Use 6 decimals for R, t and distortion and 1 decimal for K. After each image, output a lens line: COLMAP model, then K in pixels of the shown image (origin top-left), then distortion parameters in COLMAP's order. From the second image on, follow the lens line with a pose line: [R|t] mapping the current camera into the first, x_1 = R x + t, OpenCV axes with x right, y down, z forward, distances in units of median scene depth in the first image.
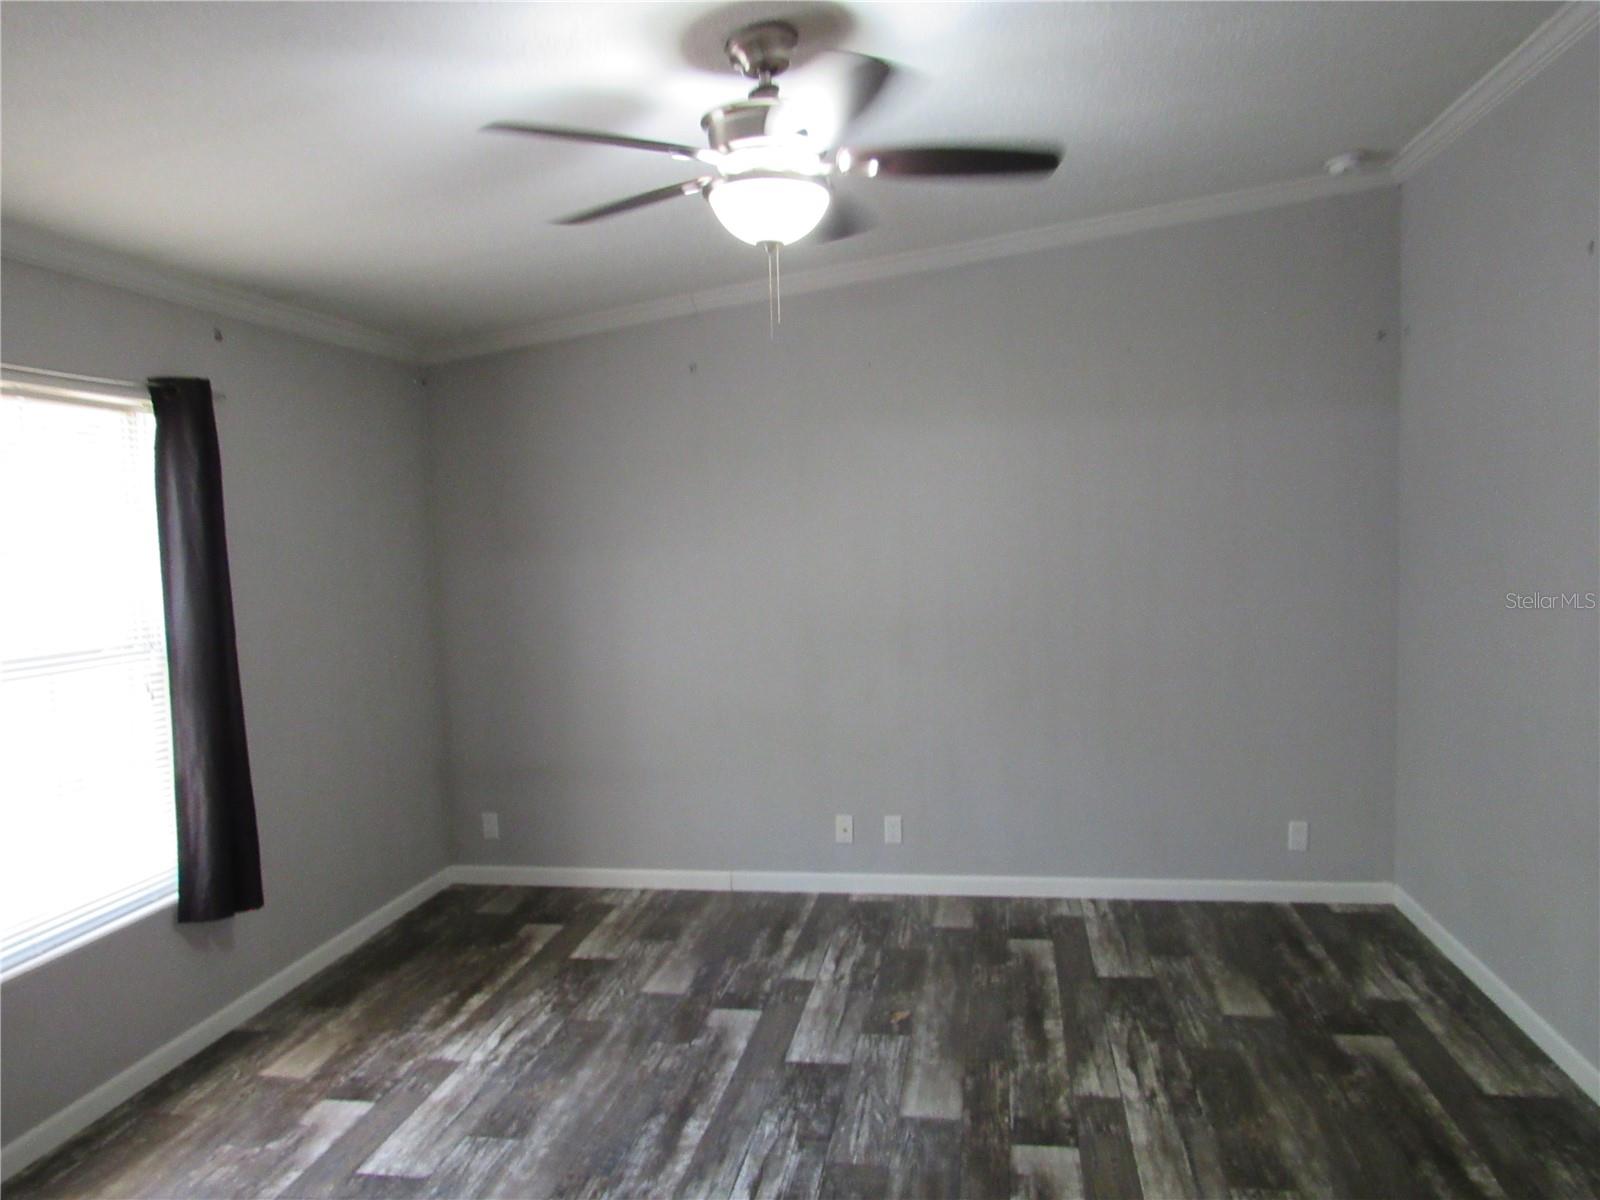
lens RADIAL K [[1150.1, 0, 796.7], [0, 1150.1, 601.5], [0, 0, 1]] dist [-0.032238, 0.018263]
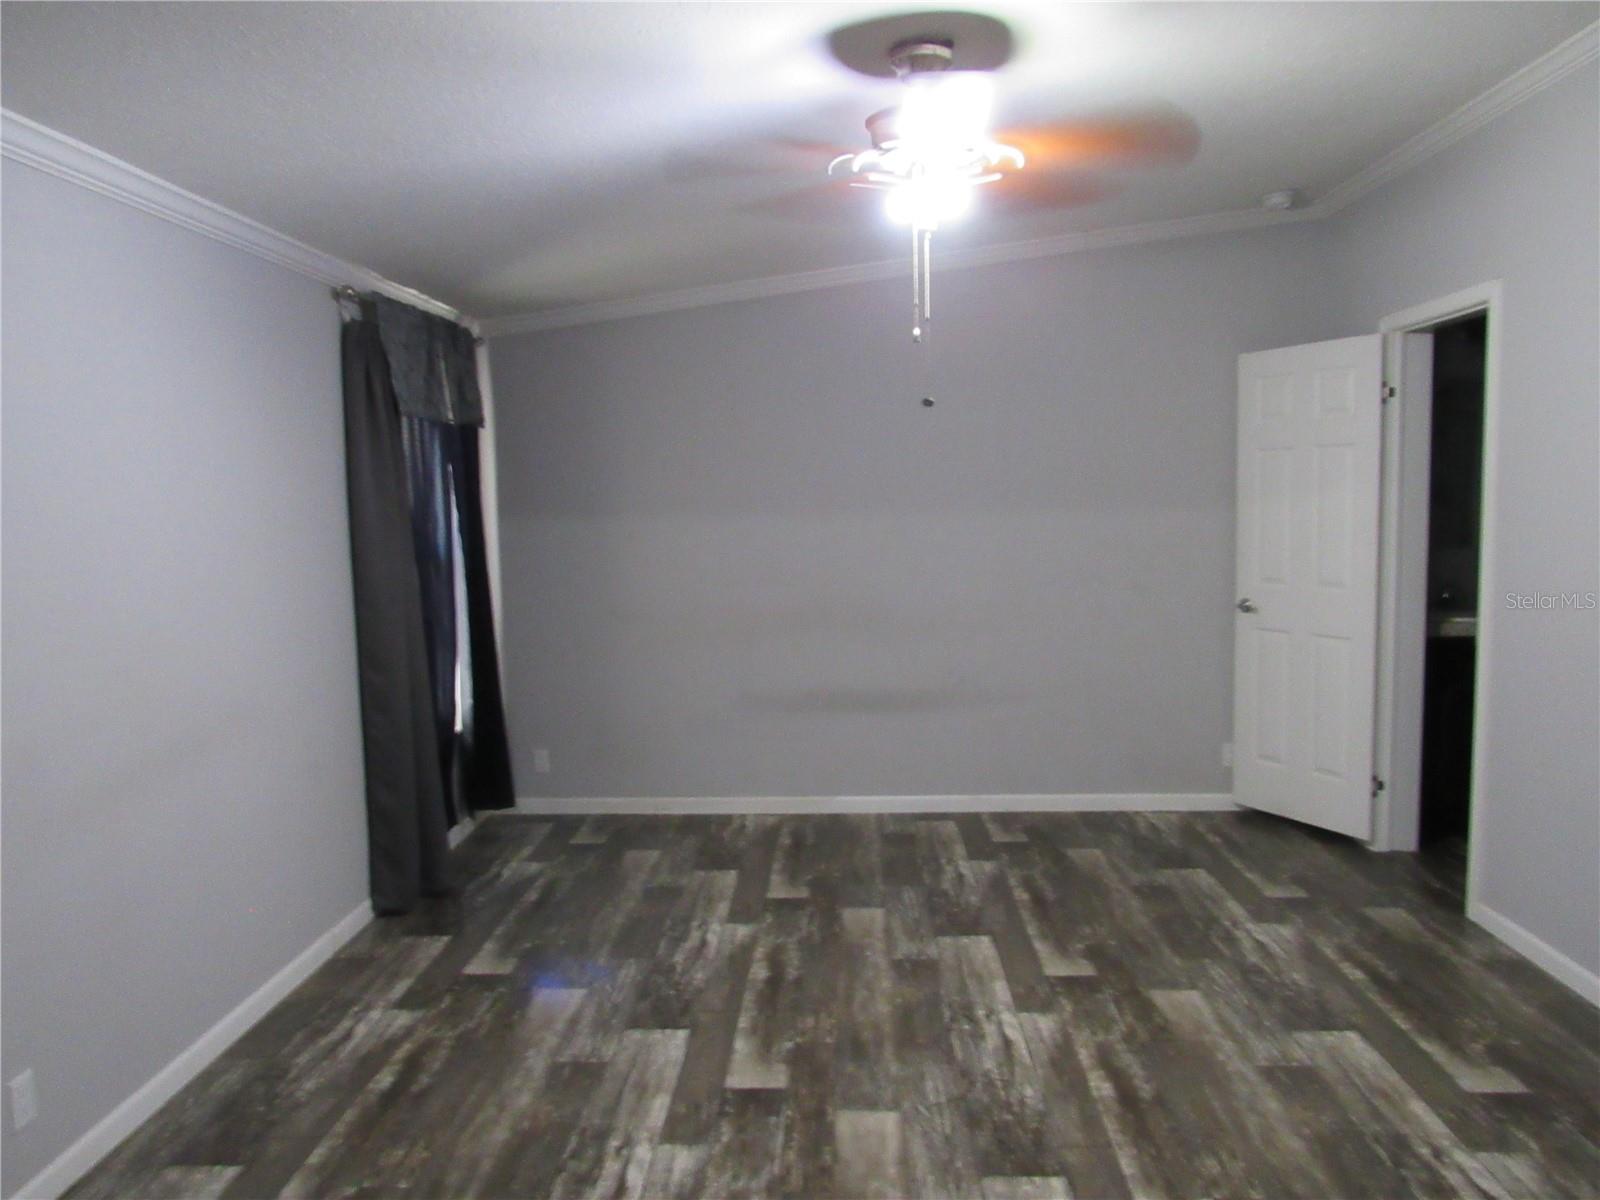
lens RADIAL K [[1150.1, 0, 796.7], [0, 1150.1, 601.5], [0, 0, 1]] dist [-0.032238, 0.018263]
pose [[-0.991443, 0.055781, -0.118026, 0.259292], [0.036056, 0.985951, 0.163094, -0.121300], [0.125466, 0.157443, -0.979525, 1.821577]]
